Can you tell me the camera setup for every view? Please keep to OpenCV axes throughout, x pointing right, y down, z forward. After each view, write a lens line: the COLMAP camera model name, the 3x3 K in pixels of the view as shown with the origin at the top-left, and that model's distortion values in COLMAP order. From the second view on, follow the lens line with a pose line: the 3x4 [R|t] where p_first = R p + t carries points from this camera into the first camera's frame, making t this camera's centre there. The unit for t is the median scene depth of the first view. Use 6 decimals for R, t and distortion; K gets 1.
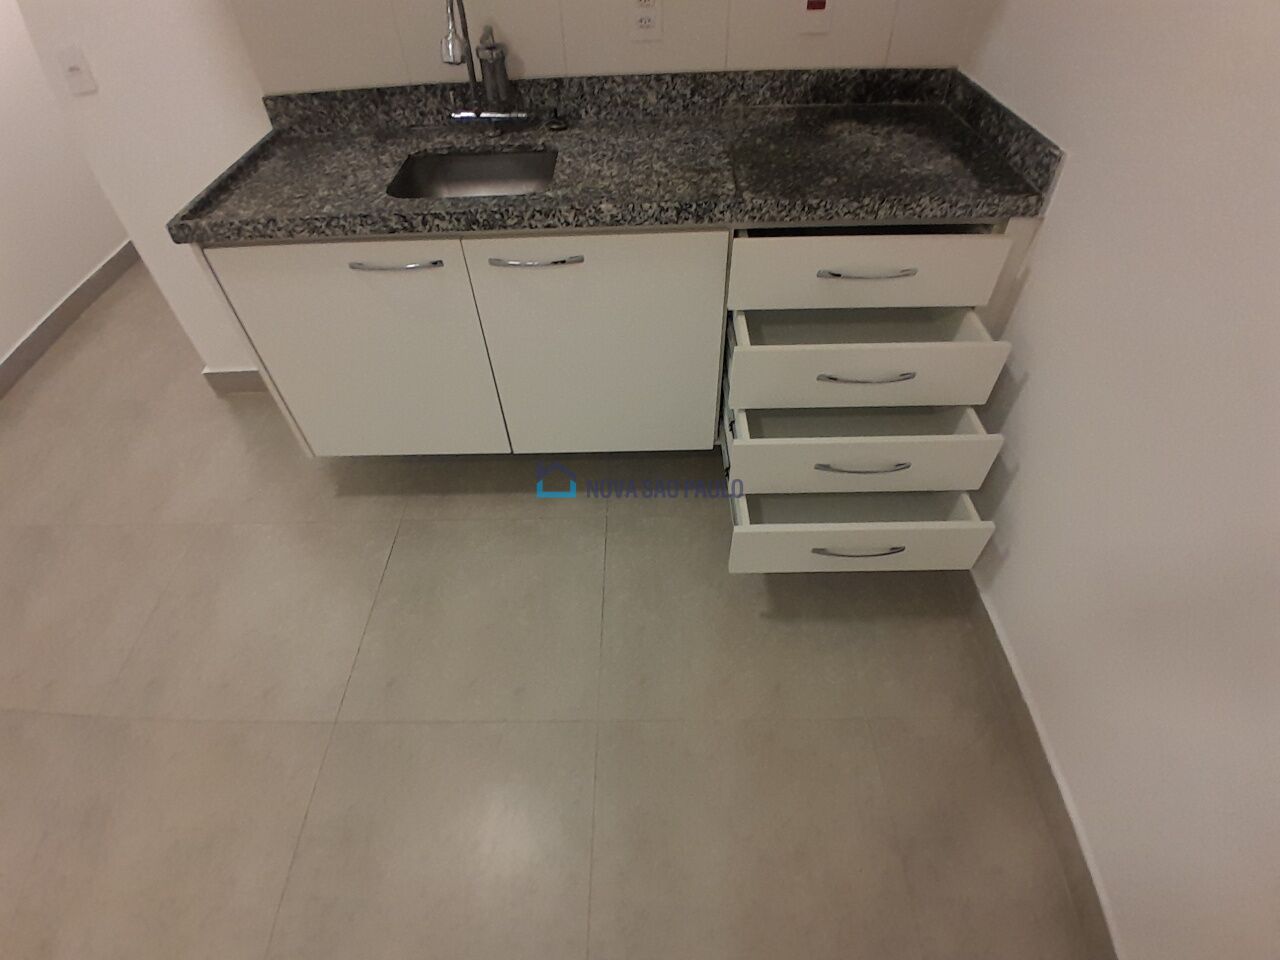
lens RADIAL K [[622.9, 0, 633.3], [0, 622.9, 471.7], [0, 0, 1]] dist [0.003919, -0.046023]
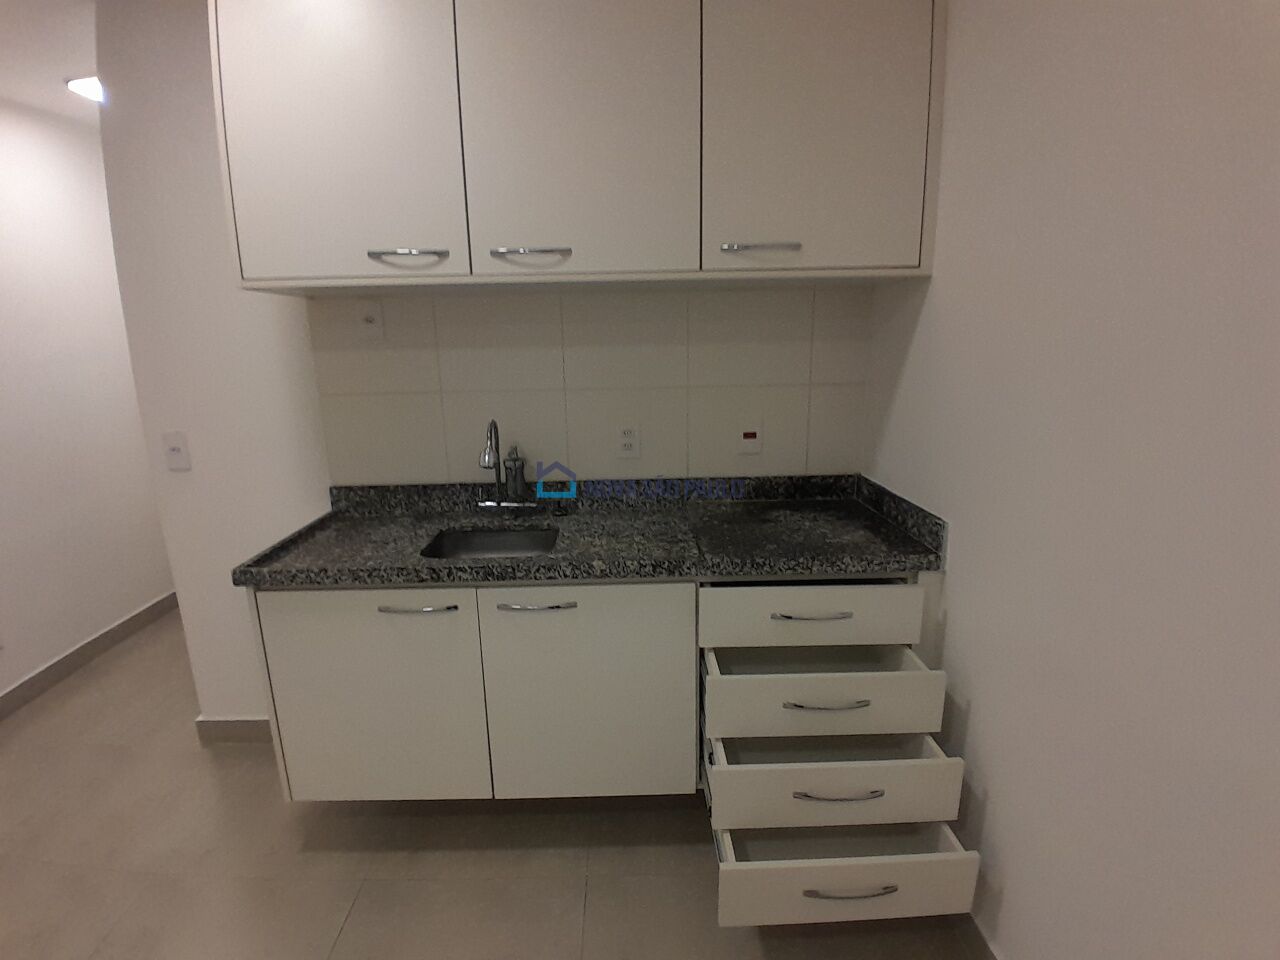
lens RADIAL K [[620.9, 0, 632.8], [0, 620.9, 489.0], [0, 0, 1]] dist [0.009321, -0.046044]
pose [[0.999643, 0.009631, 0.024910, -0.003801], [0.005624, 0.835900, -0.548853, 0.125617], [-0.026109, 0.548797, 0.835548, -0.123934]]
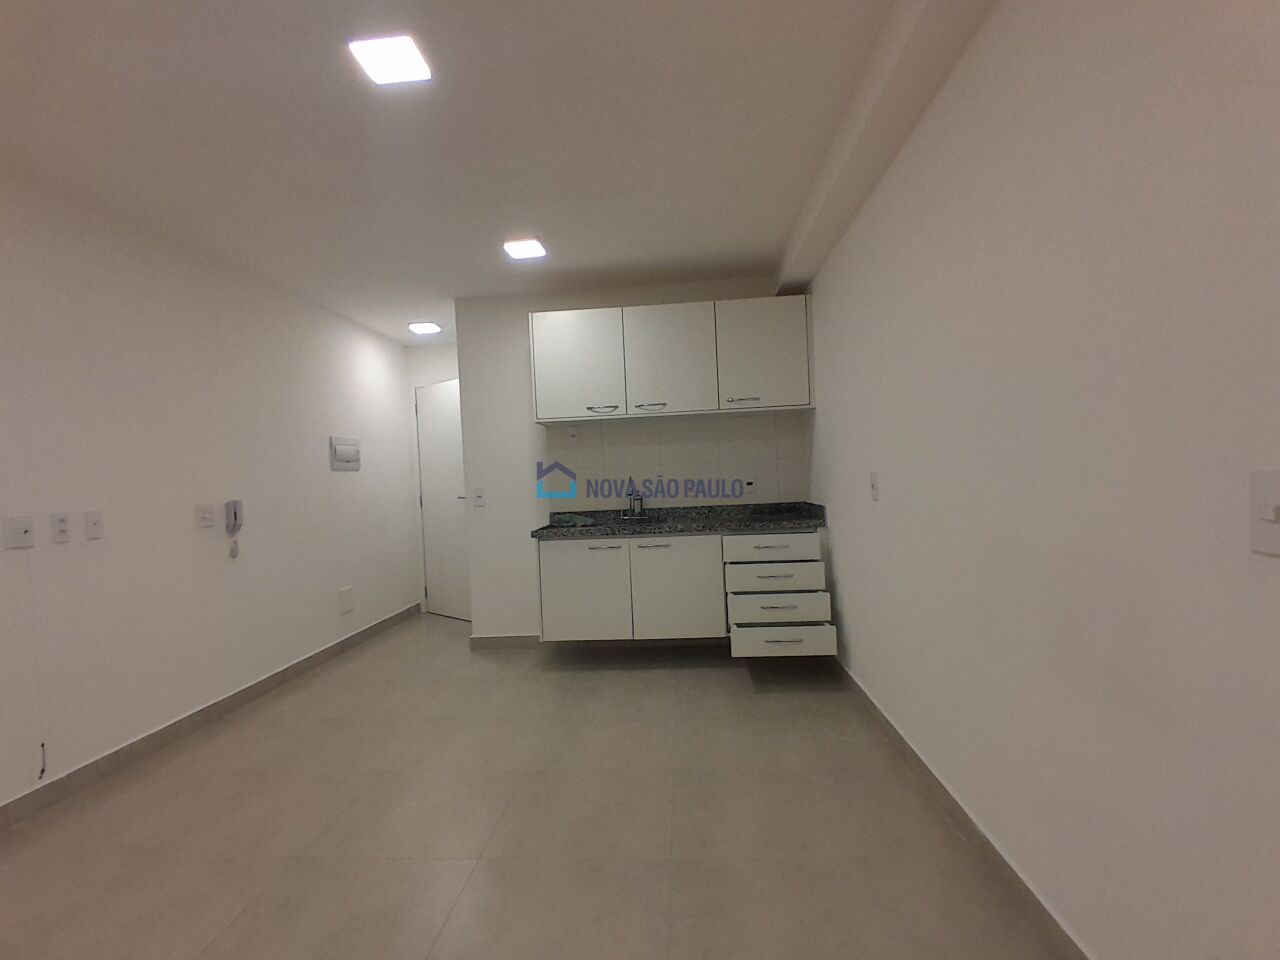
lens RADIAL K [[620.9, 0, 632.8], [0, 620.9, 489.0], [0, 0, 1]] dist [0.009321, -0.046044]
pose [[0.997388, -0.009732, -0.071566, -0.046956], [-0.044345, 0.699595, -0.713162, 1.456092], [0.057007, 0.714473, 0.697337, -1.132285]]
